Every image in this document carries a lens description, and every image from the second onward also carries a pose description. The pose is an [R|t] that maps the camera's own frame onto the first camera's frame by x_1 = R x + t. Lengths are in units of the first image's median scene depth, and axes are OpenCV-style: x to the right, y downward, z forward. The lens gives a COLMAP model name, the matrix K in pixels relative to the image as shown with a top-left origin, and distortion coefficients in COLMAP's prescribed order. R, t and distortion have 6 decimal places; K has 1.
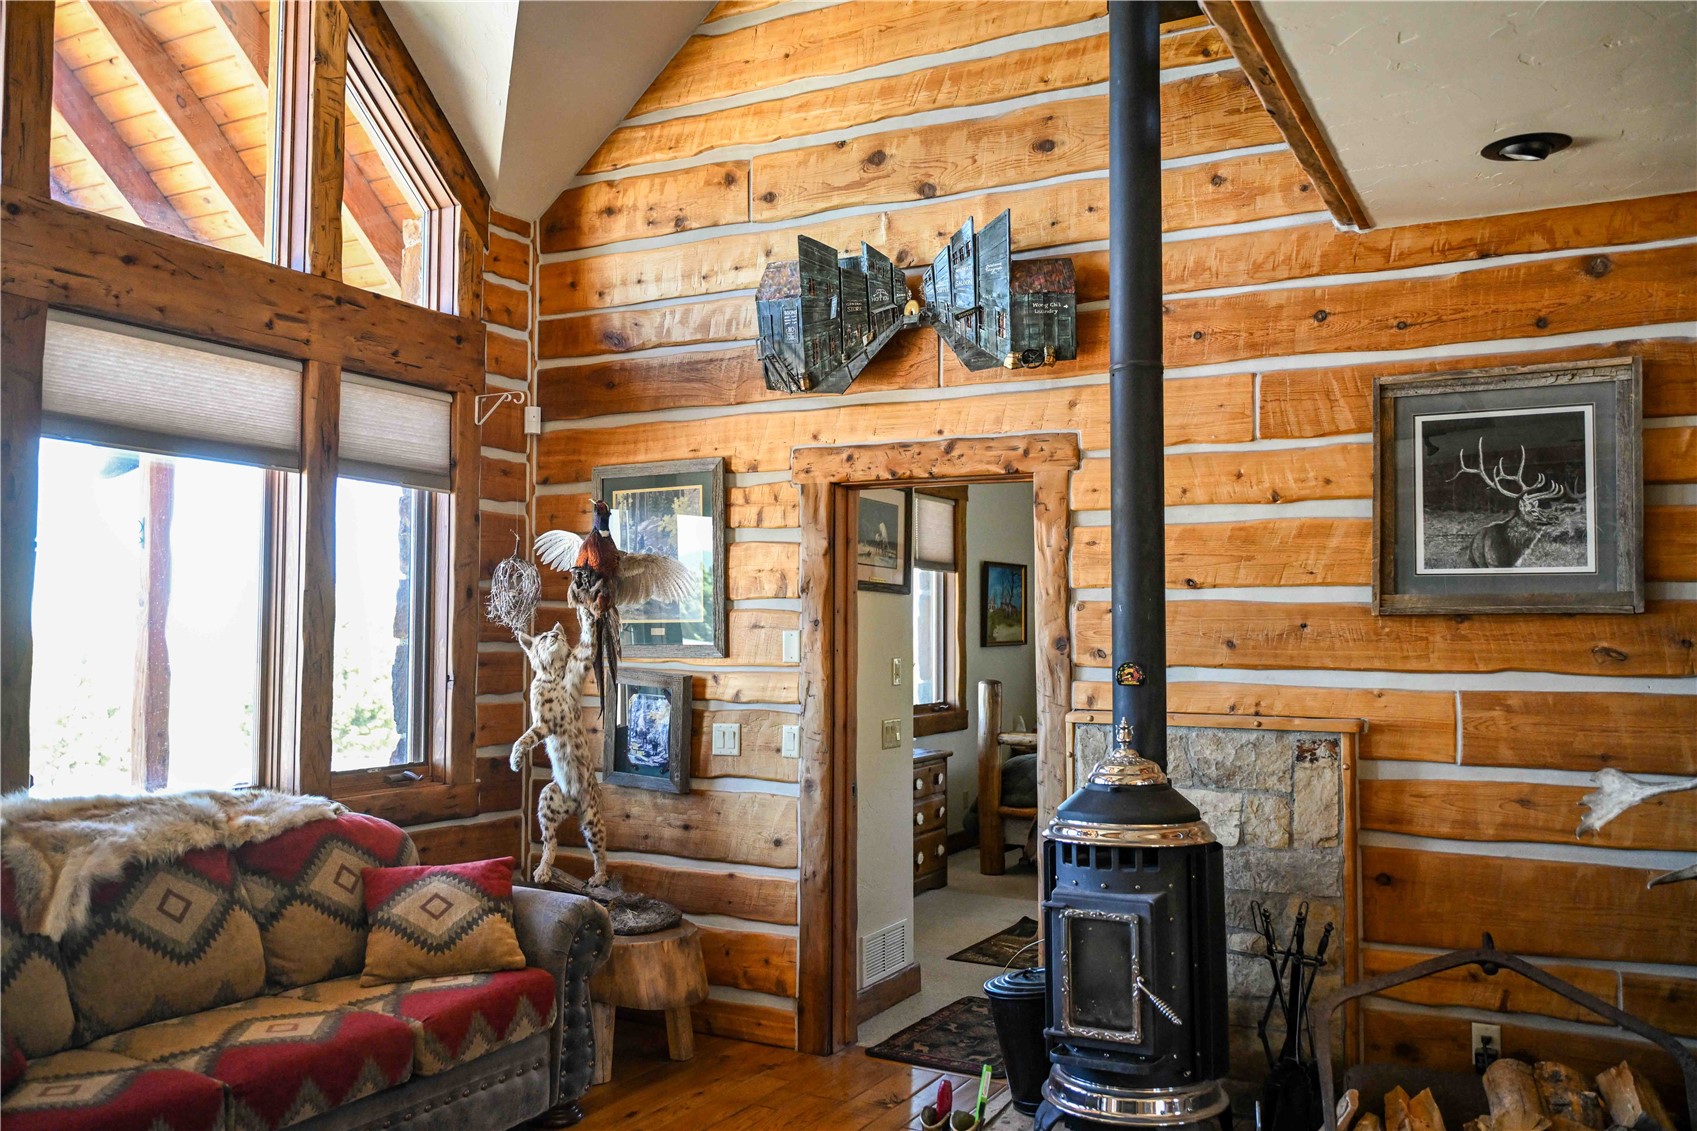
lens RADIAL K [[1406.9, 0, 886.1], [0, 1406.9, 532.7], [0, 0, 1]] dist [0.006250, -0.009294]
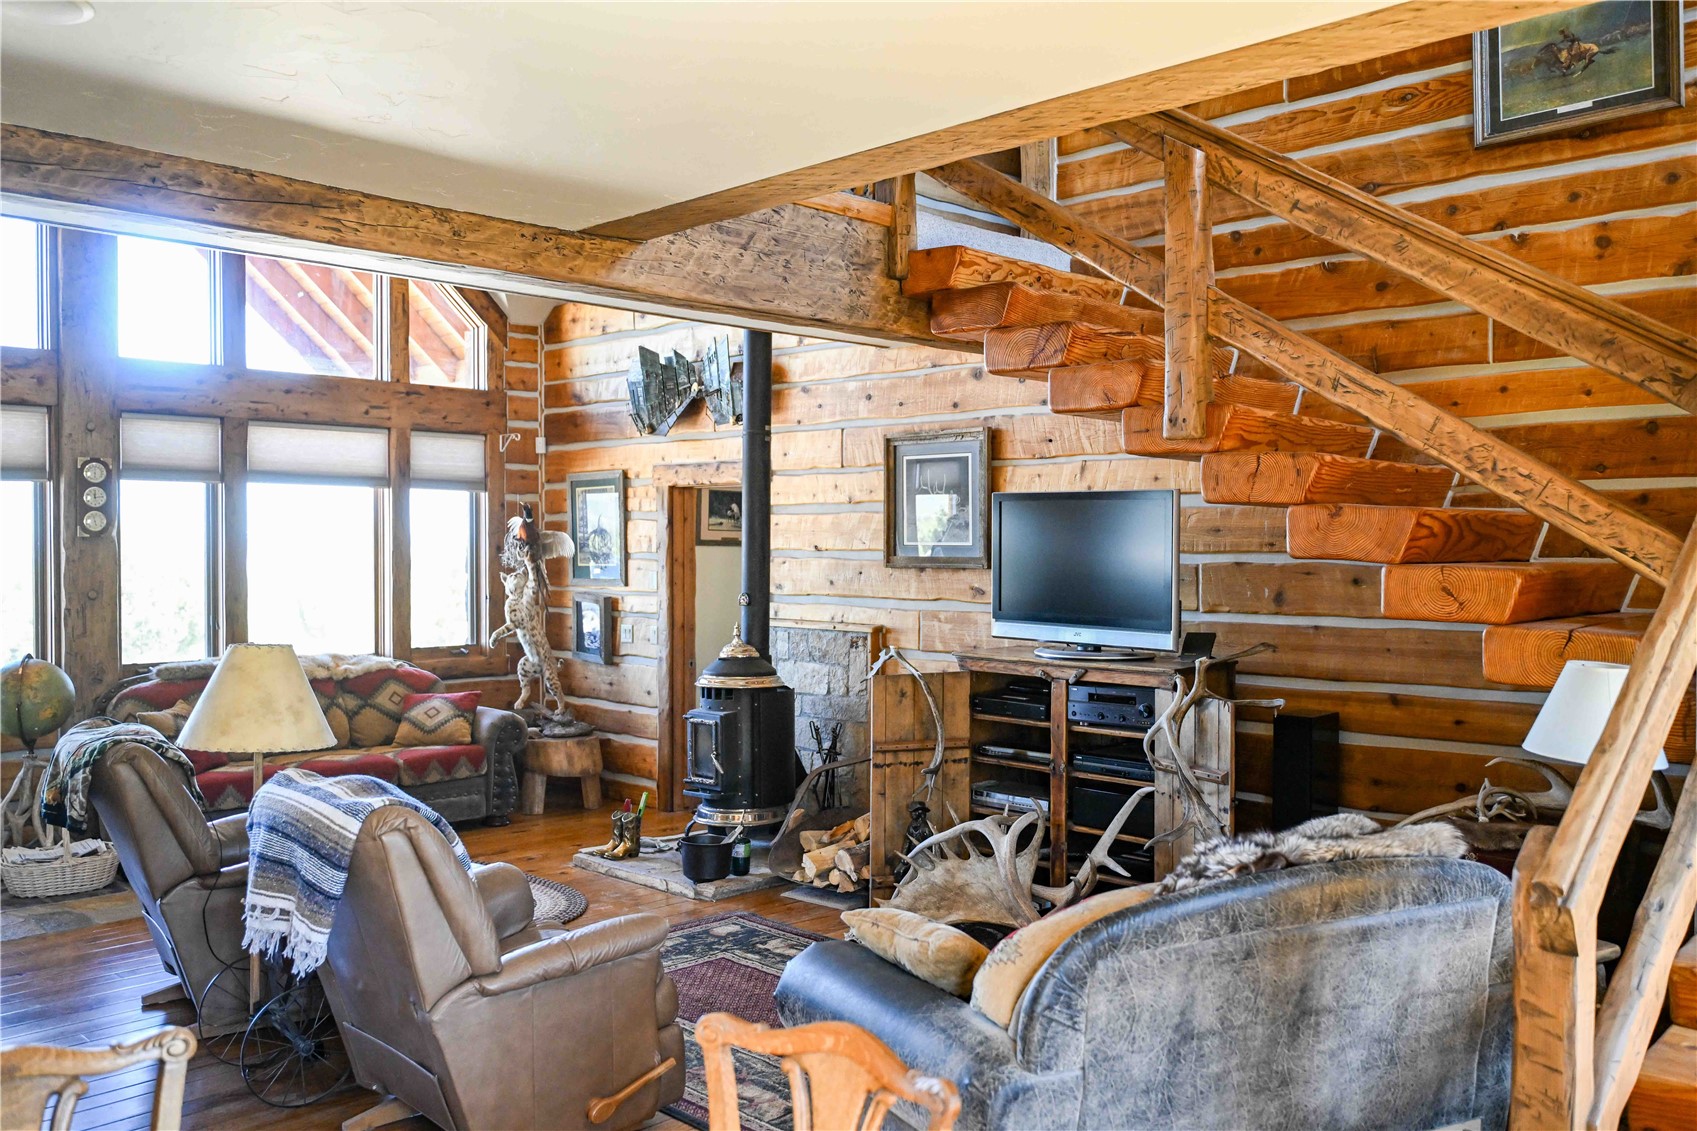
lens RADIAL K [[1406.9, 0, 853.1], [0, 1406.9, 524.2], [0, 0, 1]] dist [0.006250, -0.009294]
pose [[0.960144, -0.007048, -0.279415, 0.686127], [0.022950, 0.998294, 0.053683, -0.079559], [0.278560, -0.057956, 0.958668, -0.615935]]
